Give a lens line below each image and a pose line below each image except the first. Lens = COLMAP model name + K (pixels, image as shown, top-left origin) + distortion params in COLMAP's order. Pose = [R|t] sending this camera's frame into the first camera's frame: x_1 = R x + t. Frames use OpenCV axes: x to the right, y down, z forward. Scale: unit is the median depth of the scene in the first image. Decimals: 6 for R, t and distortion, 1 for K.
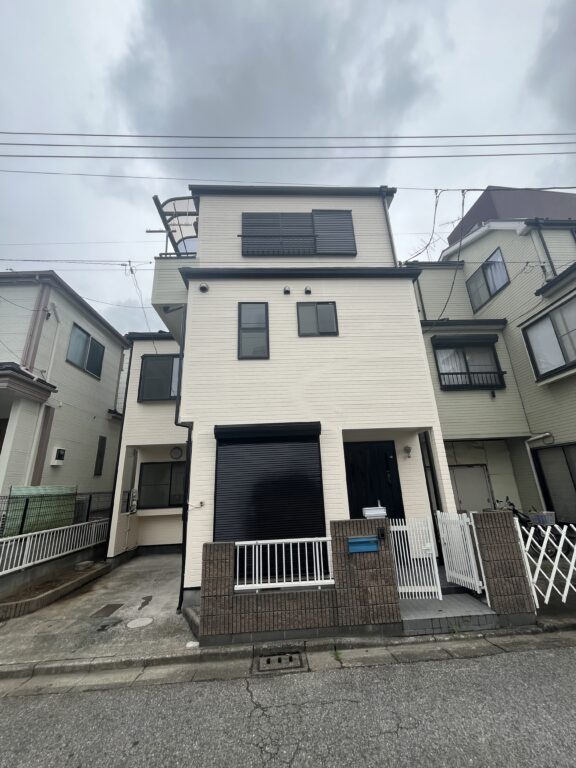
lens RADIAL K [[311.8, 0, 288.6], [0, 311.8, 380.7], [0, 0, 1]] dist [0.000883, 0.000820]
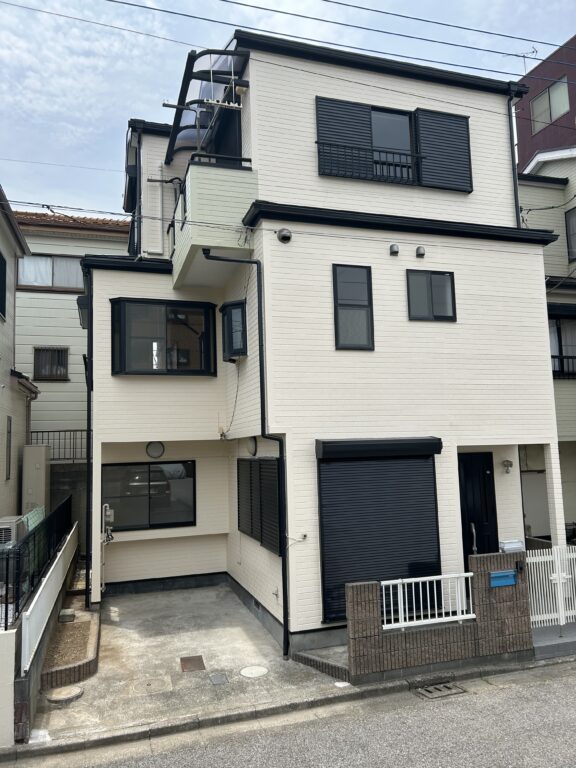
lens RADIAL K [[581.6, 0, 287.1], [0, 581.6, 384.3], [0, 0, 1]] dist [0.040782, -0.020663]
pose [[0.965798, 0.042081, 0.255860, -0.847190], [-0.091900, 0.978241, 0.186007, -0.316688], [-0.242466, -0.203159, 0.948650, -0.405565]]
